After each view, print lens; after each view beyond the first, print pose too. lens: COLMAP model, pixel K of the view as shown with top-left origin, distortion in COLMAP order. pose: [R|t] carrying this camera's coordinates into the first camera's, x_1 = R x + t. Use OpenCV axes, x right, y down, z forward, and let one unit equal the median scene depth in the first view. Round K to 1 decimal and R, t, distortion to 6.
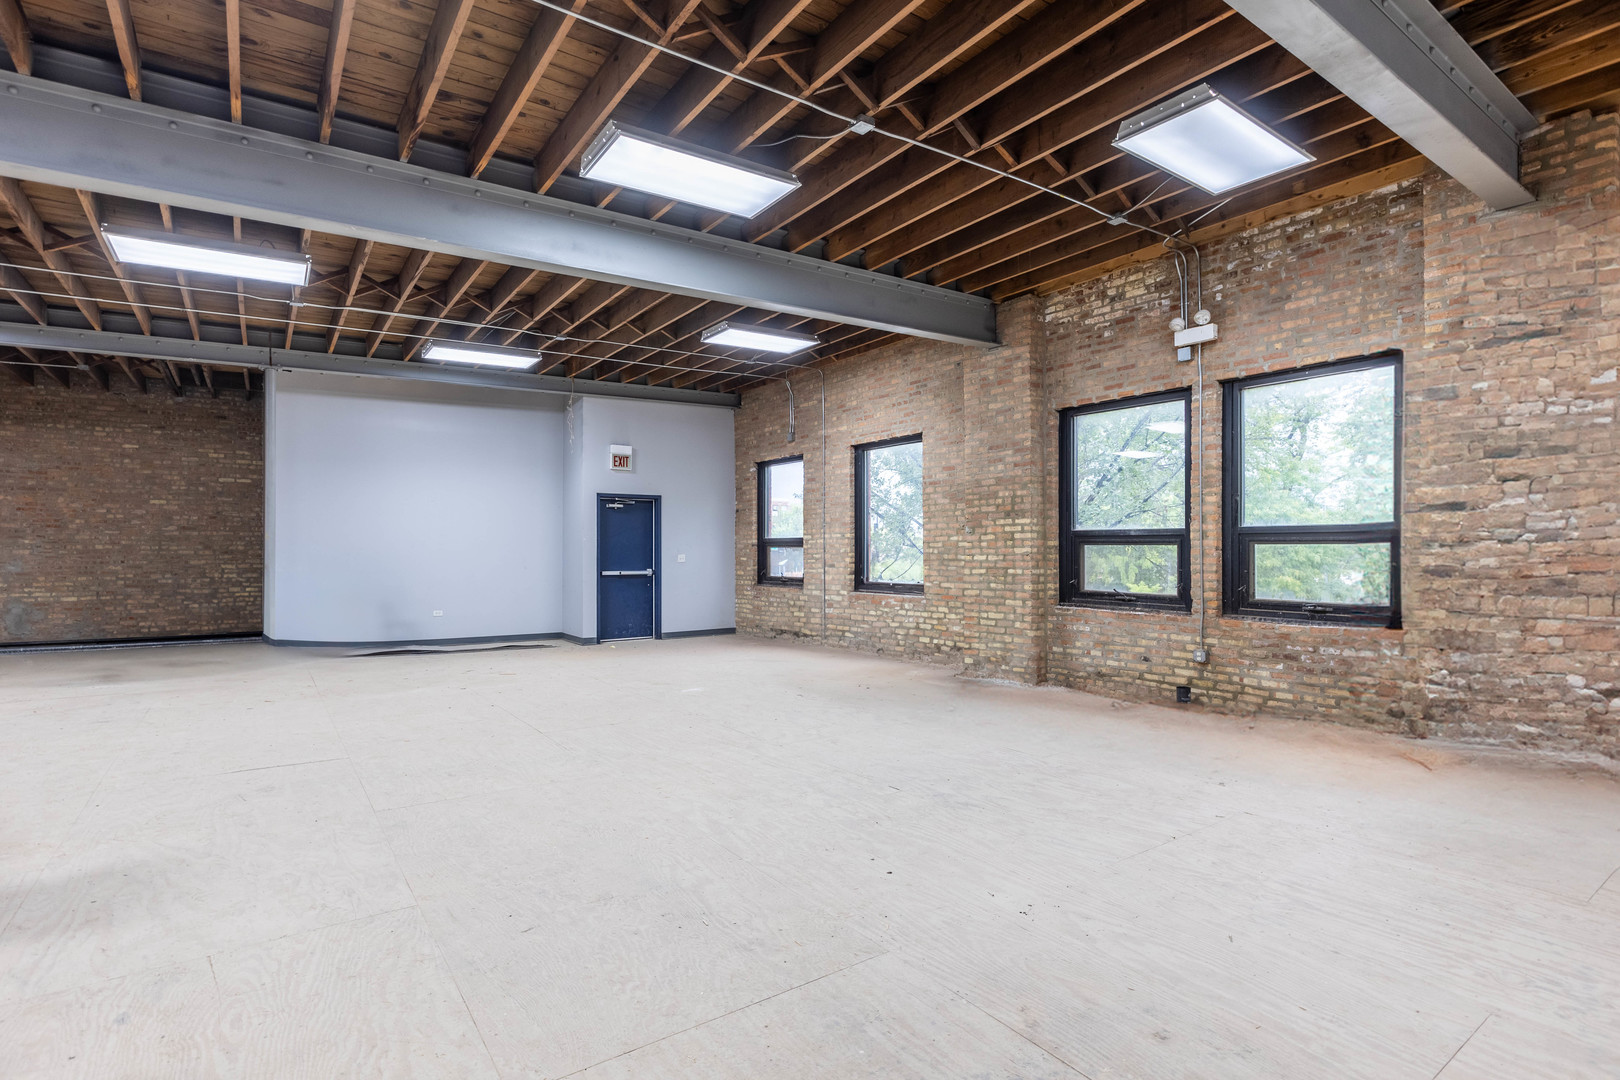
lens RADIAL K [[777.0, 0, 806.4], [0, 777.0, 543.6], [0, 0, 1]] dist [-0.000349, 0.000024]
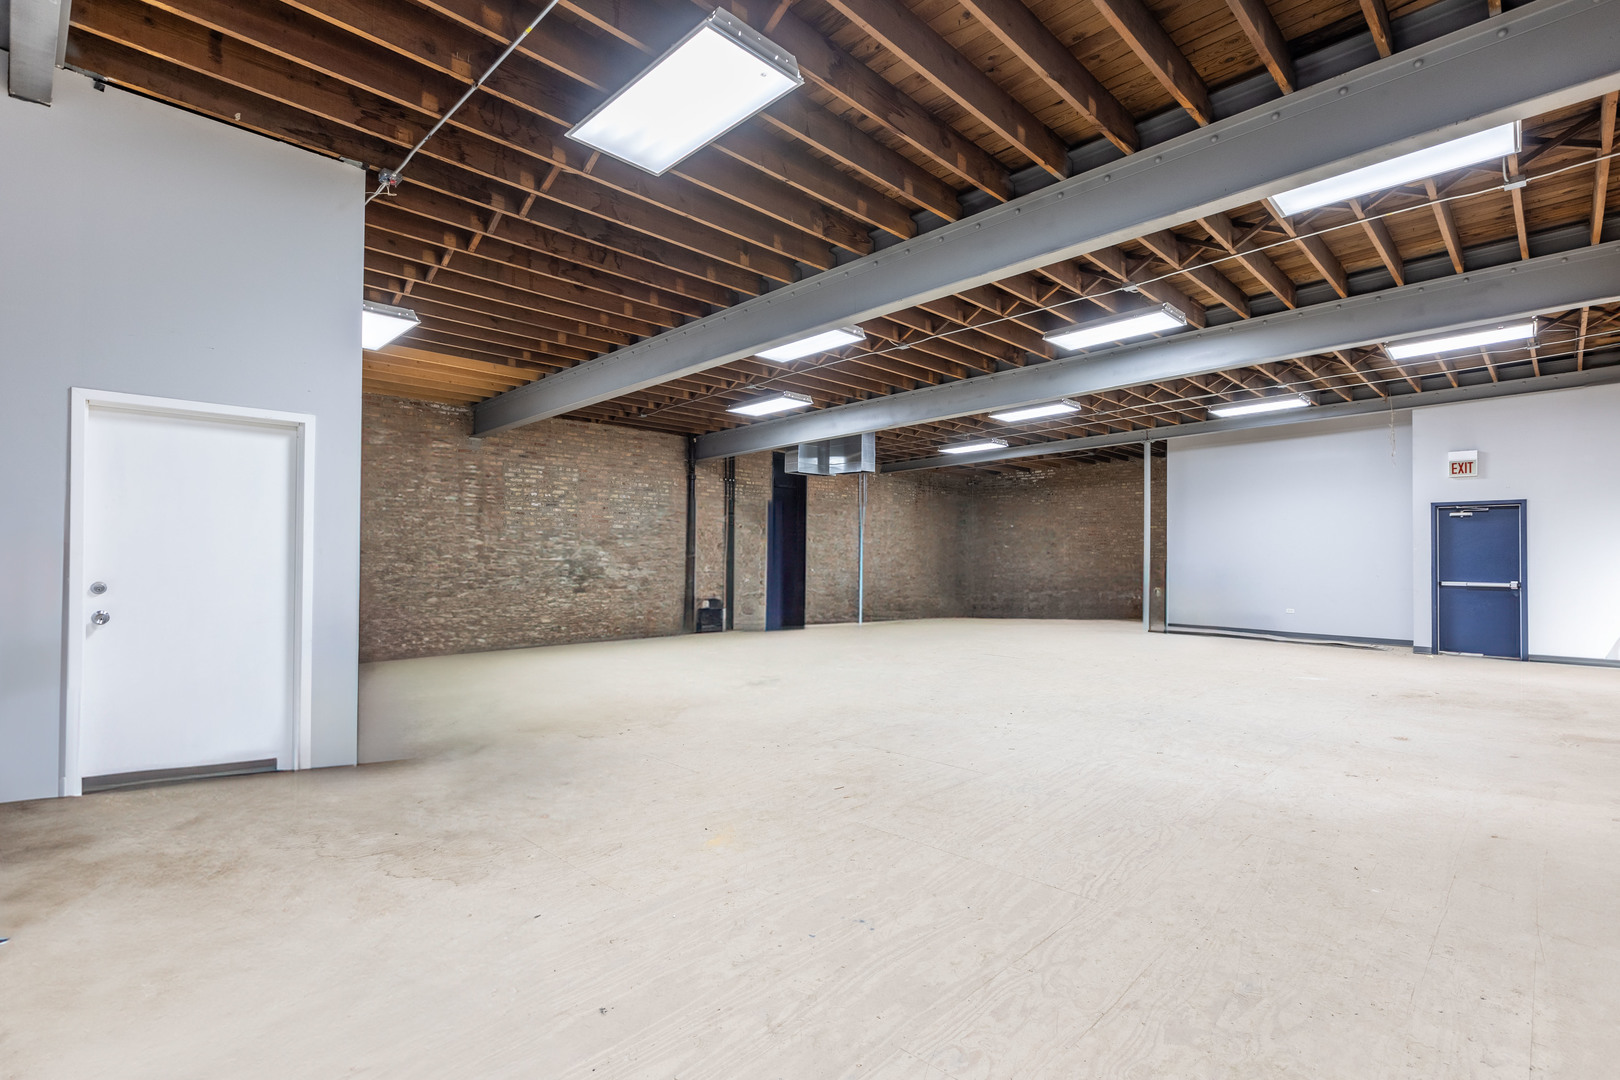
lens RADIAL K [[777.0, 0, 809.0], [0, 777.0, 545.7], [0, 0, 1]] dist [-0.000349, 0.000024]
pose [[0.186588, -0.011095, -0.982376, 0.596589], [-0.002747, 0.999926, -0.011815, 0.004327], [0.982434, 0.004903, 0.186544, 0.030660]]
